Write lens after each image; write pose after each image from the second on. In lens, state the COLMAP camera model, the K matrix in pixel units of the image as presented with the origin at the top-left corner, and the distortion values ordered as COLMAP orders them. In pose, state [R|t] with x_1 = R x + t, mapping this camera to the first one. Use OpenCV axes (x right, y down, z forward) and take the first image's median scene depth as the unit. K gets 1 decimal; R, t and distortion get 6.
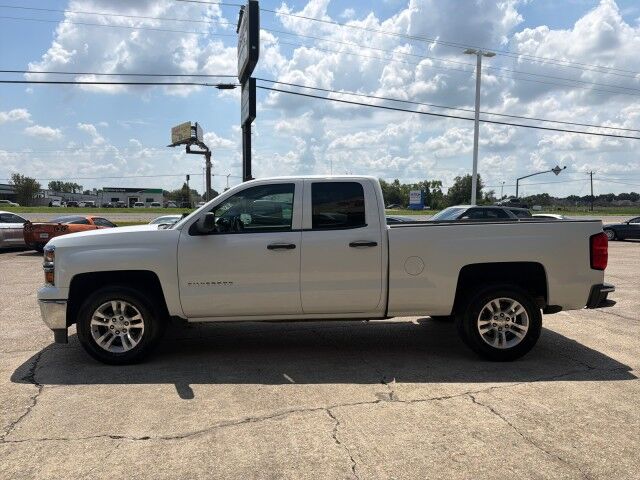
lens RADIAL K [[449.4, 0, 320.5], [0, 449.4, 245.9], [0, 0, 1]] dist [0.033931, -0.044737]
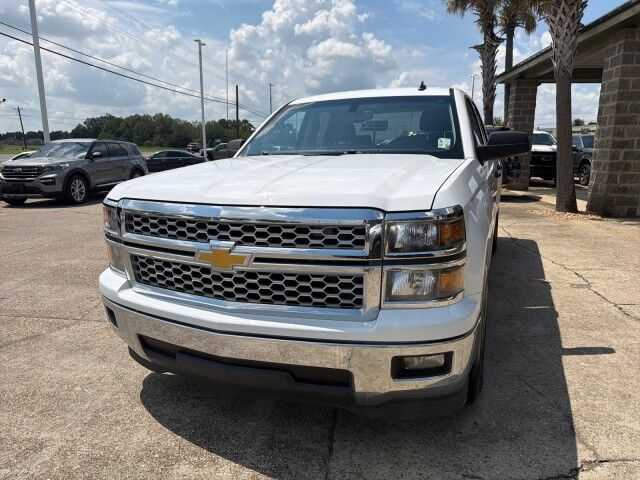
lens RADIAL K [[449.4, 0, 319.5], [0, 449.4, 239.7], [0, 0, 1]] dist [0.033931, -0.044737]
pose [[0.408624, -0.186219, 0.893504, -0.987551], [0.078348, 0.982508, 0.168938, -0.046860], [-0.909334, 0.000973, 0.416067, 0.904184]]
